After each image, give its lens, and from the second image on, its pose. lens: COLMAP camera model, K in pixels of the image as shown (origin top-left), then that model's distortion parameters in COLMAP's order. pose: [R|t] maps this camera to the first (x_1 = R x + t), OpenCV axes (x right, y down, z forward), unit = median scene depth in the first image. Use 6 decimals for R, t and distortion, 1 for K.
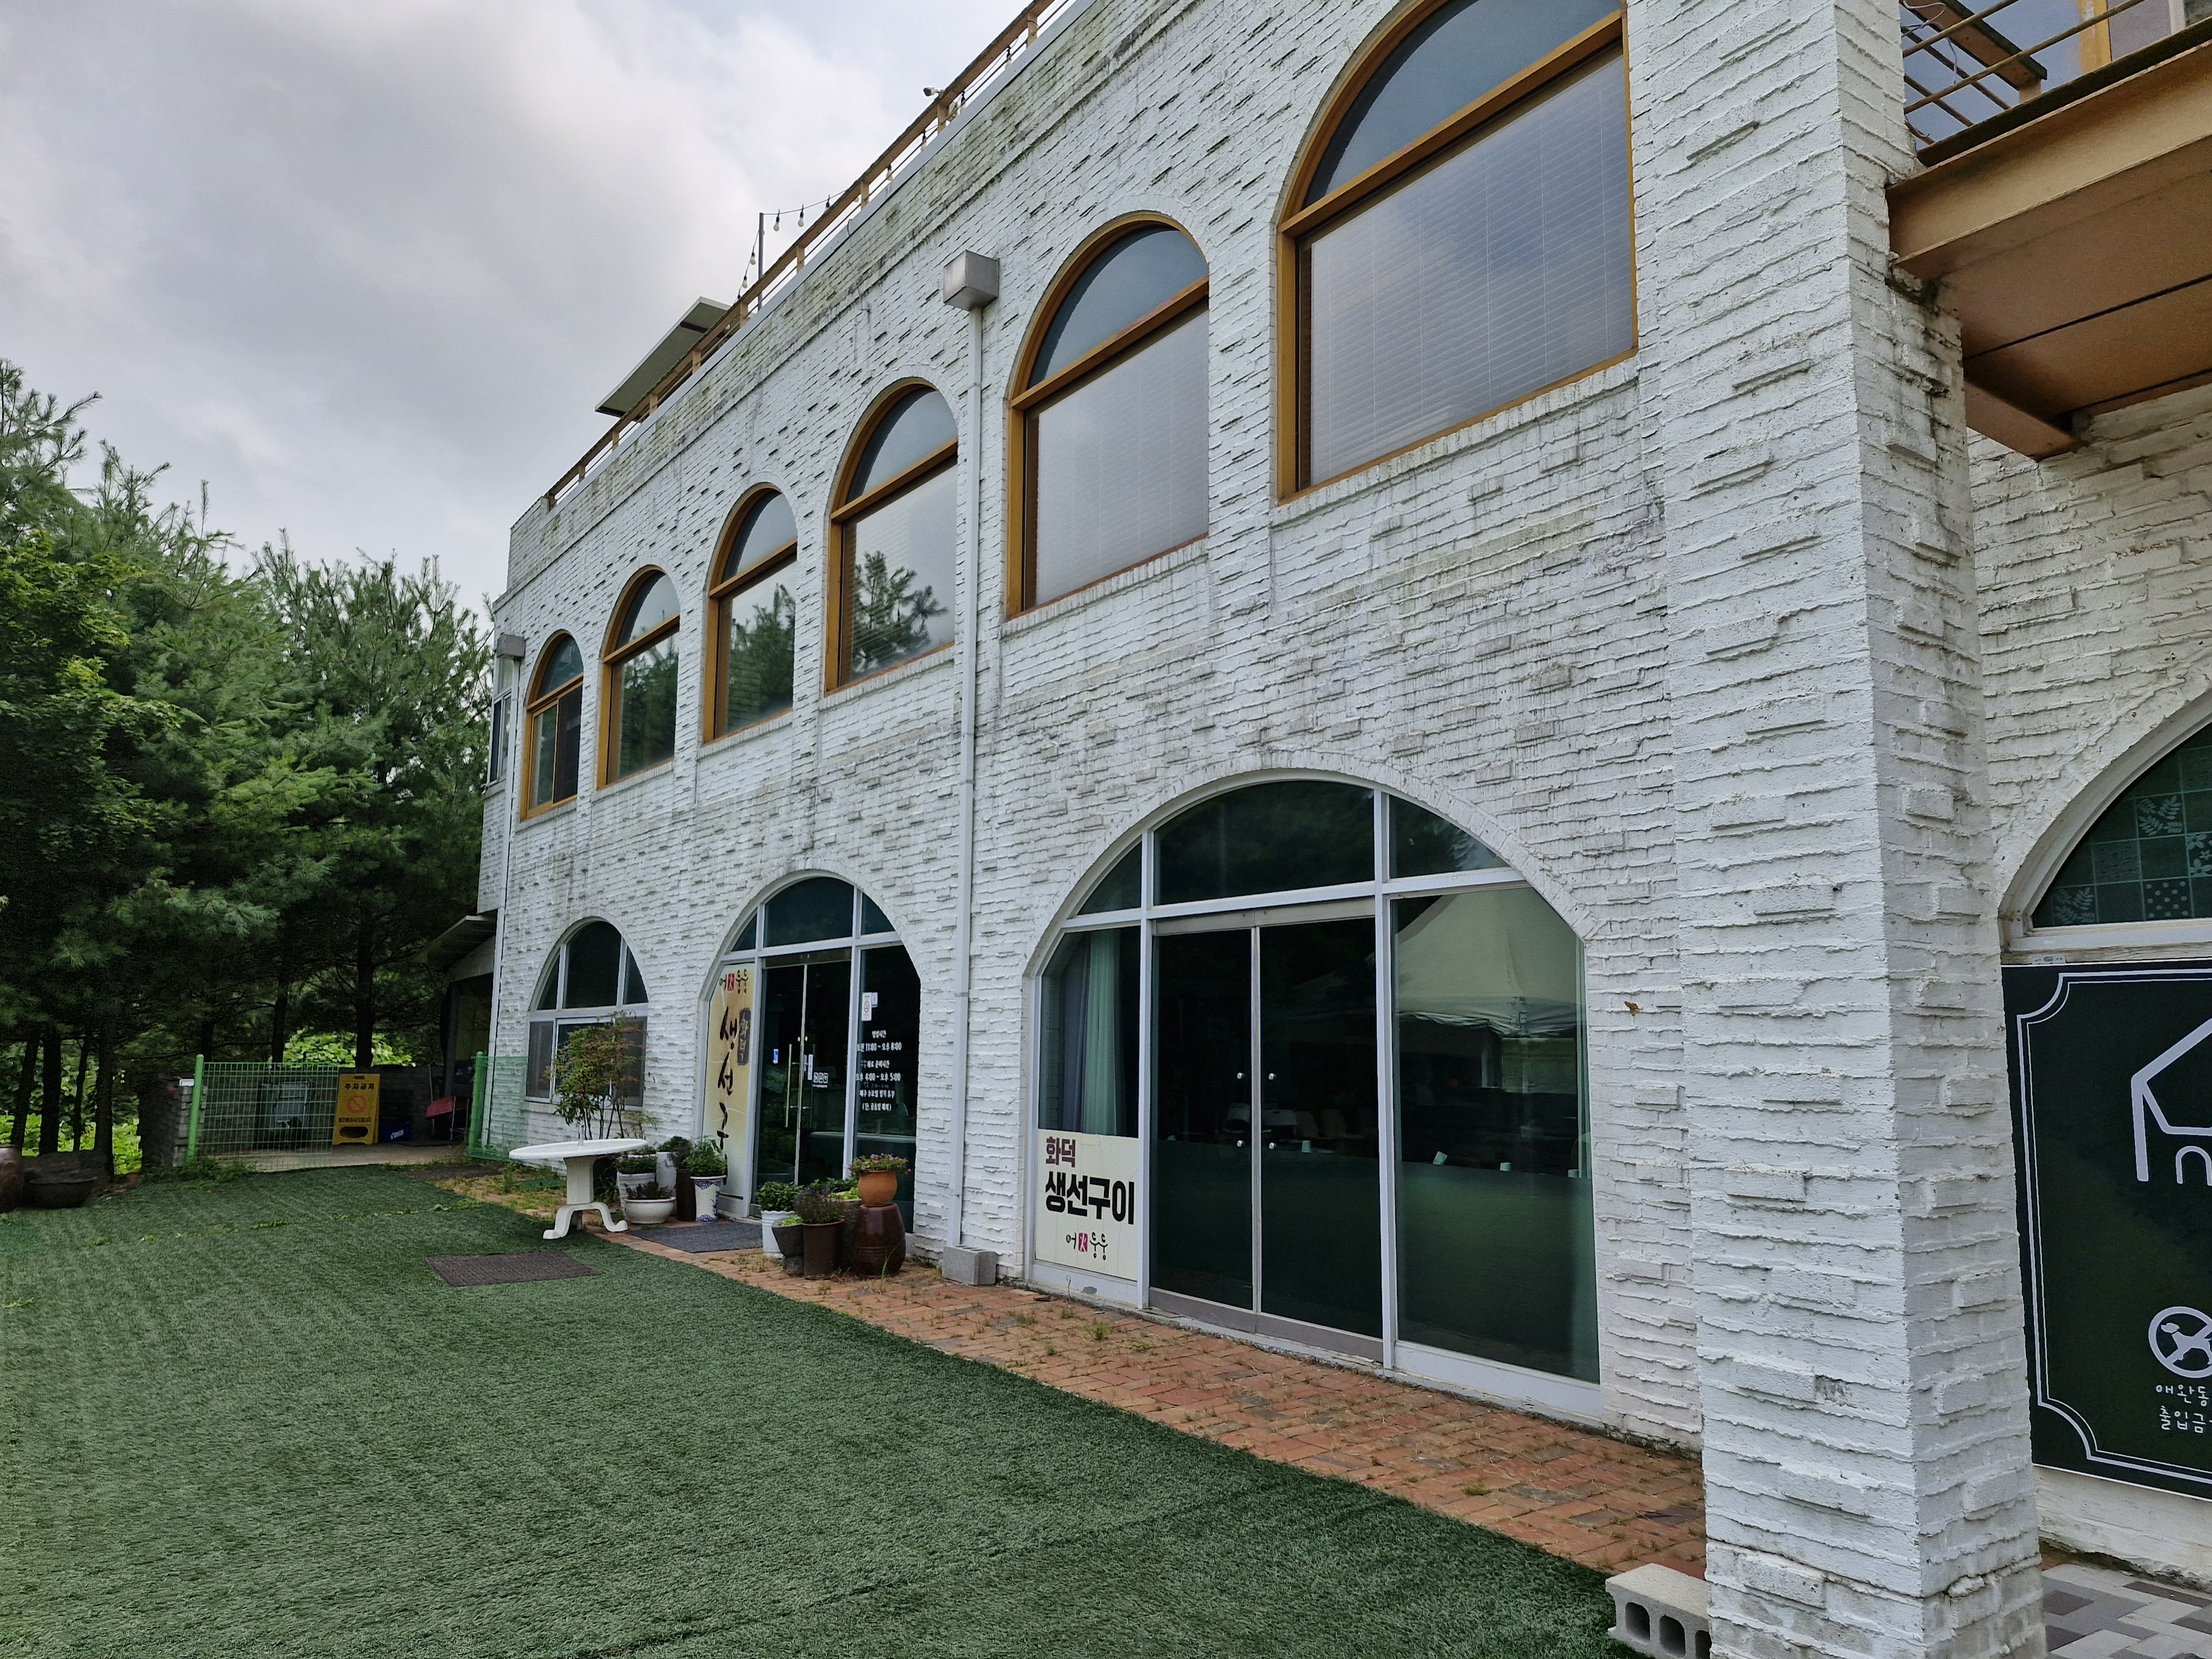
lens RADIAL K [[1564.5, 0, 1102.1], [0, 1564.5, 845.1], [0, 0, 1]] dist [0.116080, -0.233561]
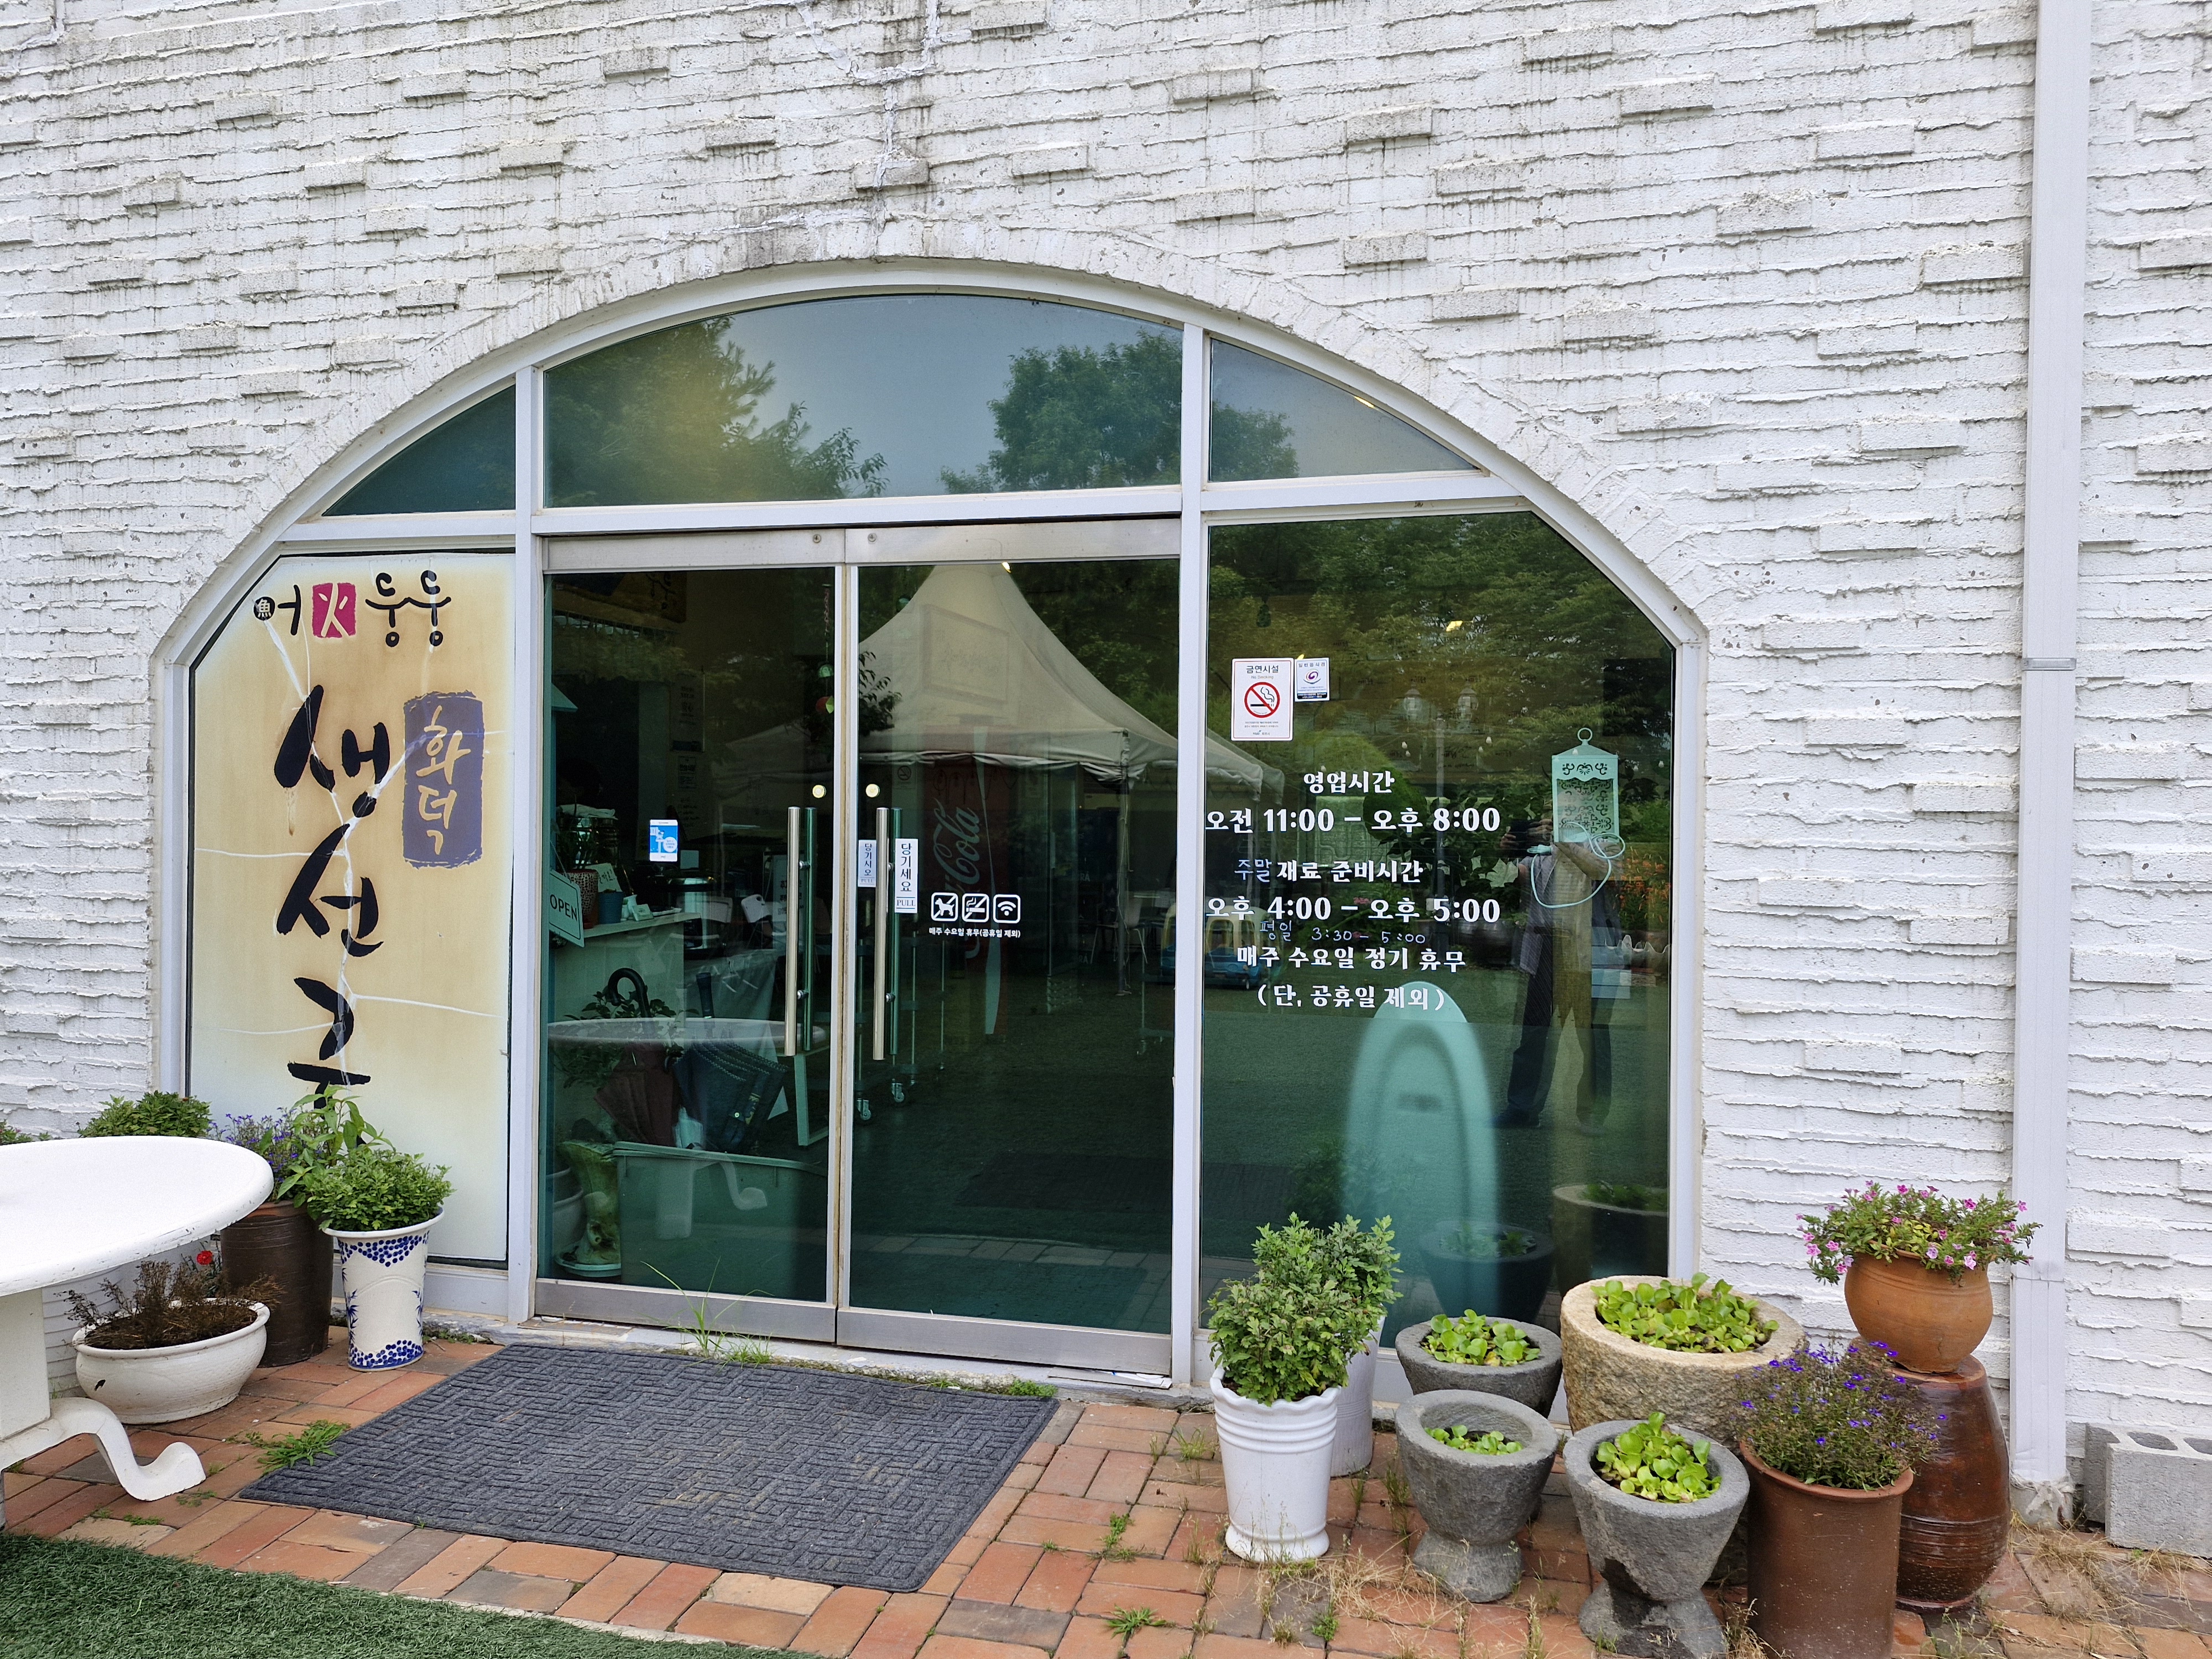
lens RADIAL K [[1591.5, 0, 1094.9], [0, 1591.5, 832.3], [0, 0, 1]] dist [0.081359, -0.092788]
pose [[0.759905, -0.008109, 0.649983, -0.414872], [-0.088653, 0.989286, 0.115988, 0.100052], [-0.643960, -0.145763, 0.751045, 0.808134]]
